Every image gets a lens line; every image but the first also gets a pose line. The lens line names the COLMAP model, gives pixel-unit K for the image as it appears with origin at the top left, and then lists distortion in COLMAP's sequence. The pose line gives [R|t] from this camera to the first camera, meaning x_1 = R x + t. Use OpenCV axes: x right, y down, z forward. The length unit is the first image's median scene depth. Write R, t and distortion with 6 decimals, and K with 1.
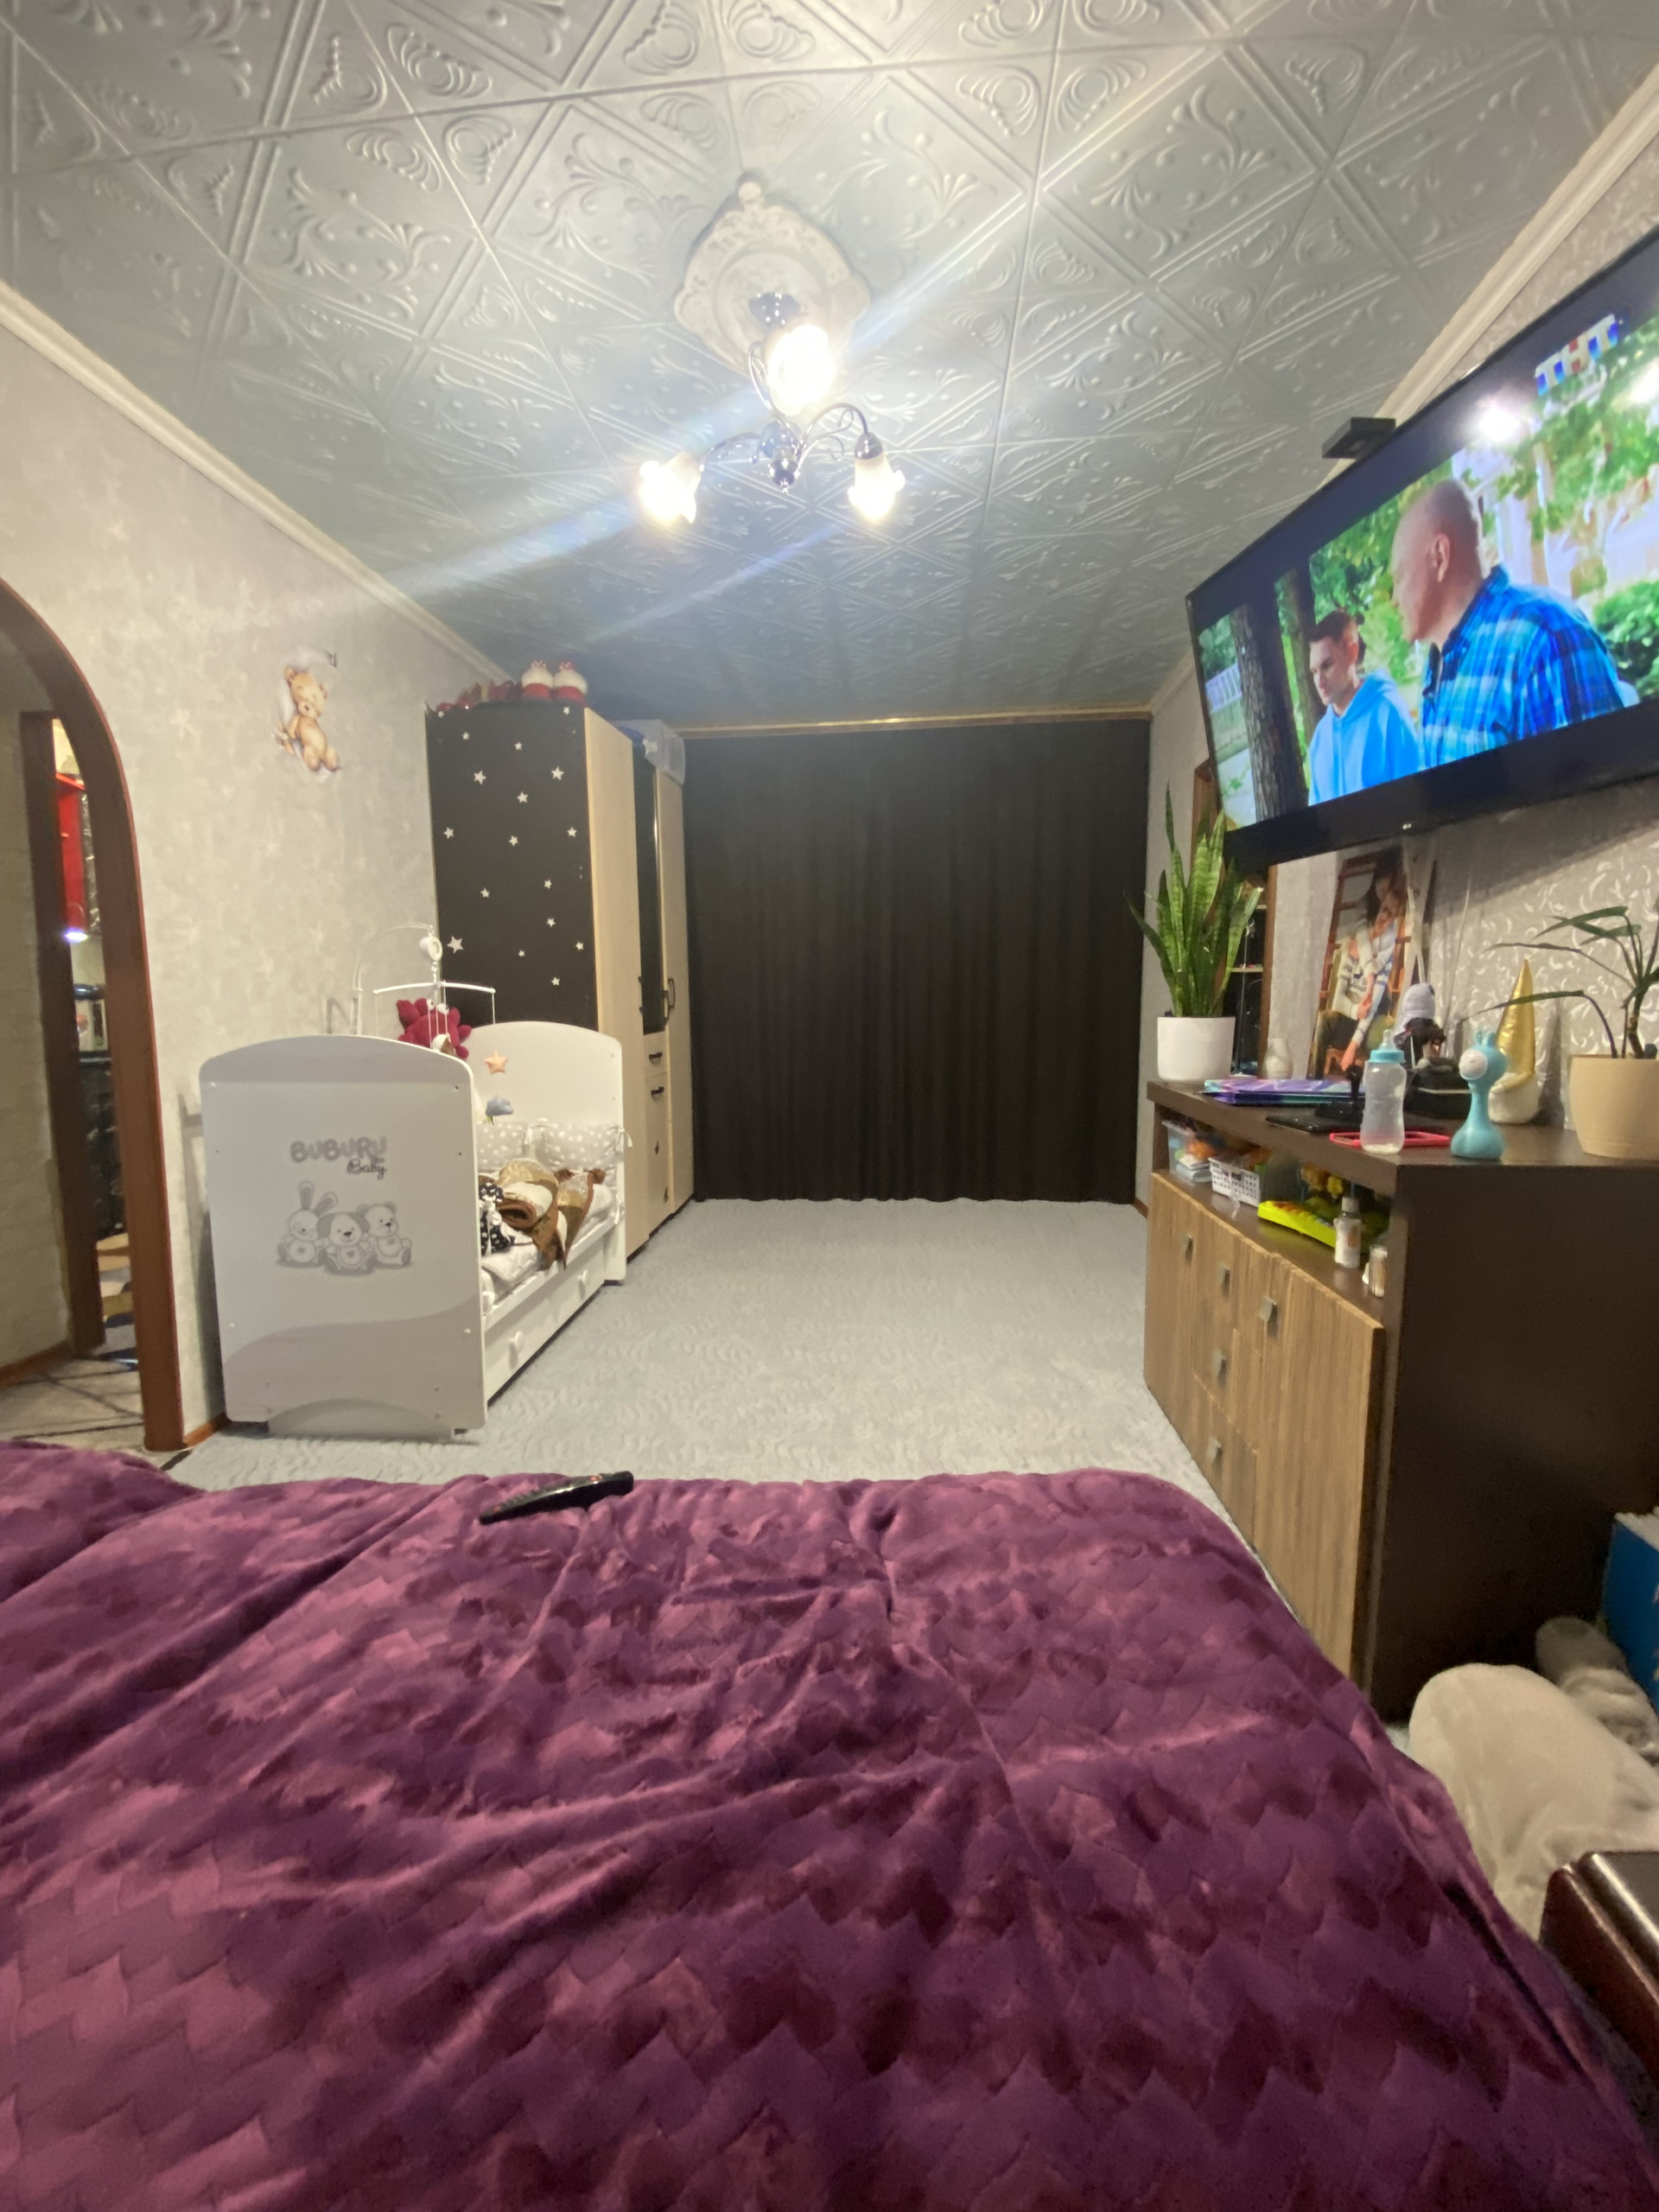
lens RADIAL K [[939.0, 0, 830.6], [0, 939.0, 1112.6], [0, 0, 1]] dist [-0.012136, -0.003227]
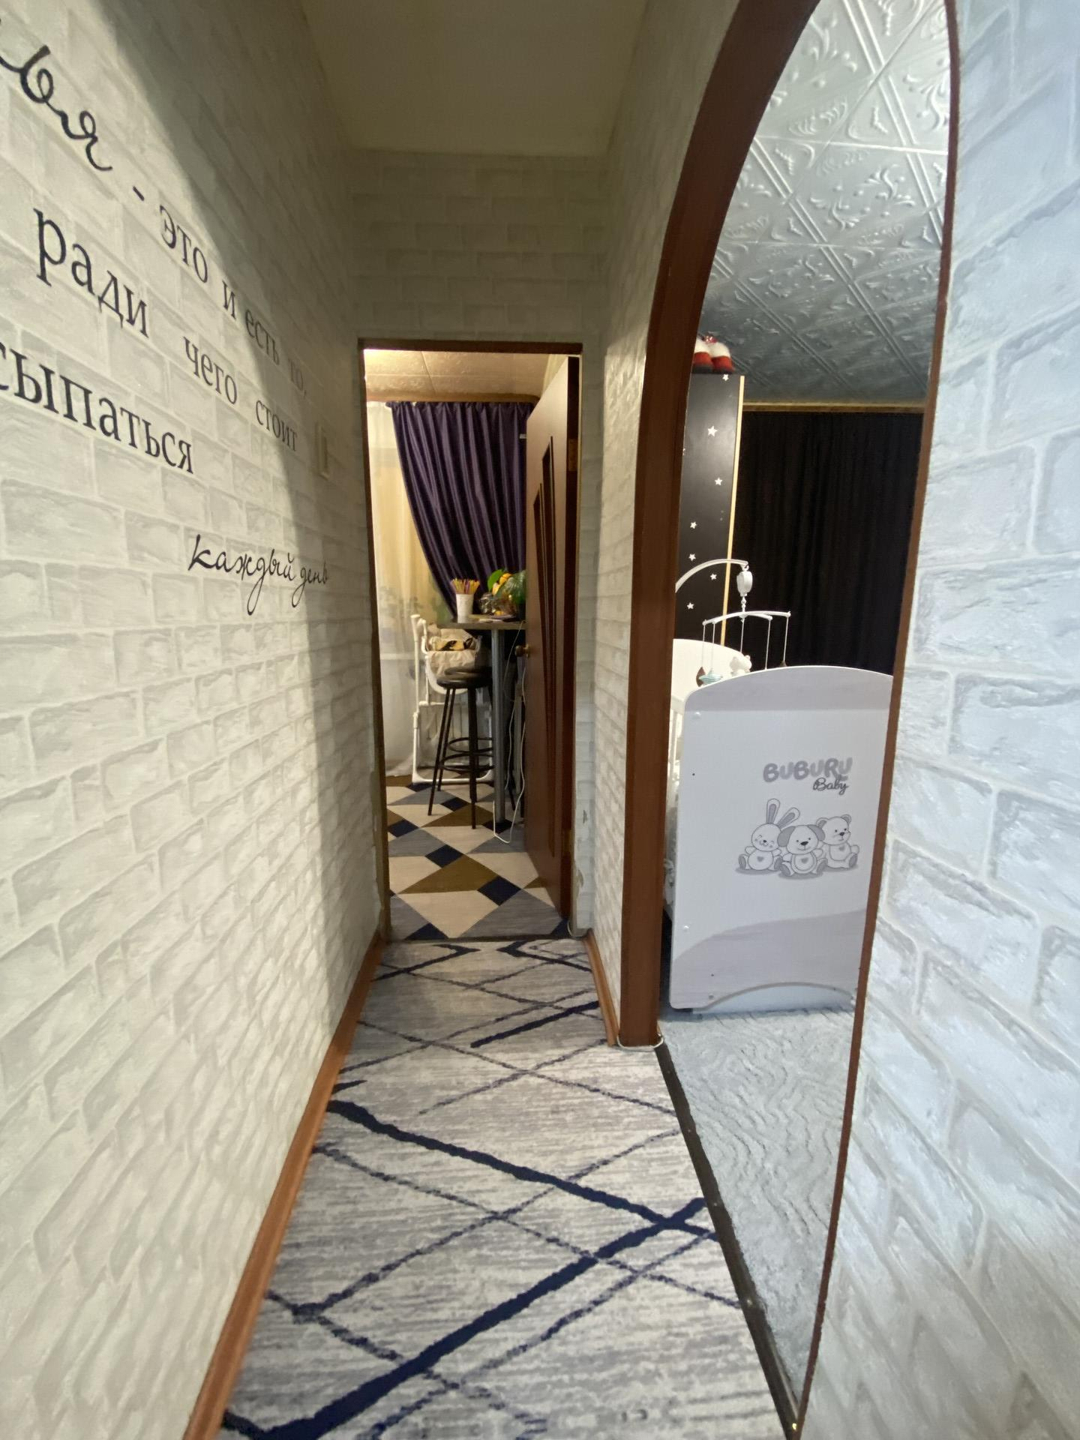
lens RADIAL K [[611.3, 0, 544.0], [0, 611.3, 721.6], [0, 0, 1]] dist [-0.012136, -0.003227]
pose [[0.989404, -0.017260, 0.144161, -0.929846], [0.005693, 0.996757, 0.080268, -0.076417], [-0.145079, -0.078597, 0.986293, 0.335771]]
